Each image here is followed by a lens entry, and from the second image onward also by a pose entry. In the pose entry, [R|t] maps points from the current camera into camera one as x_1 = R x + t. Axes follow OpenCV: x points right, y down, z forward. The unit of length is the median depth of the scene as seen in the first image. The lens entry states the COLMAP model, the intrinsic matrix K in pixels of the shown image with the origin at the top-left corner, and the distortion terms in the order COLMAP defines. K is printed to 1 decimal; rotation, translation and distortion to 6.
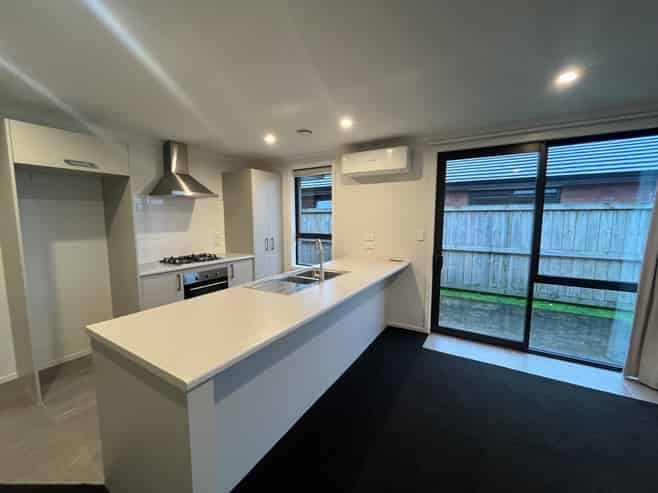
lens RADIAL K [[266.9, 0, 328.2], [0, 266.9, 245.2], [0, 0, 1]] dist [-0.006526, -0.000071]
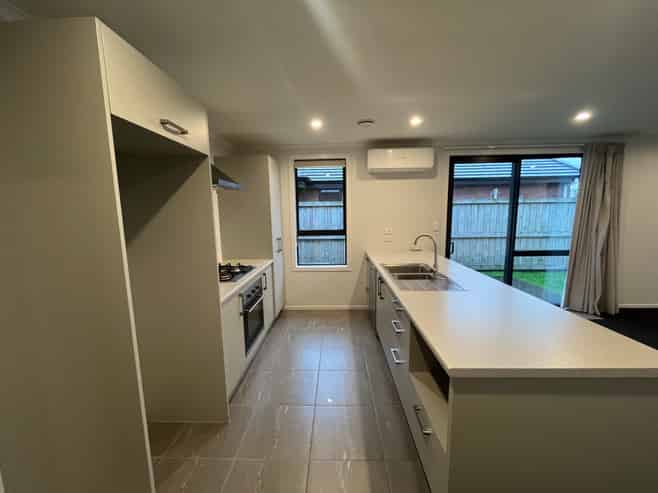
lens RADIAL K [[266.9, 0, 328.2], [0, 266.9, 245.2], [0, 0, 1]] dist [-0.006526, -0.000071]
pose [[0.871486, -0.079226, 0.483978, -0.641891], [0.067328, 0.996849, 0.041946, -0.037231], [-0.485776, -0.003970, 0.874074, 0.216227]]
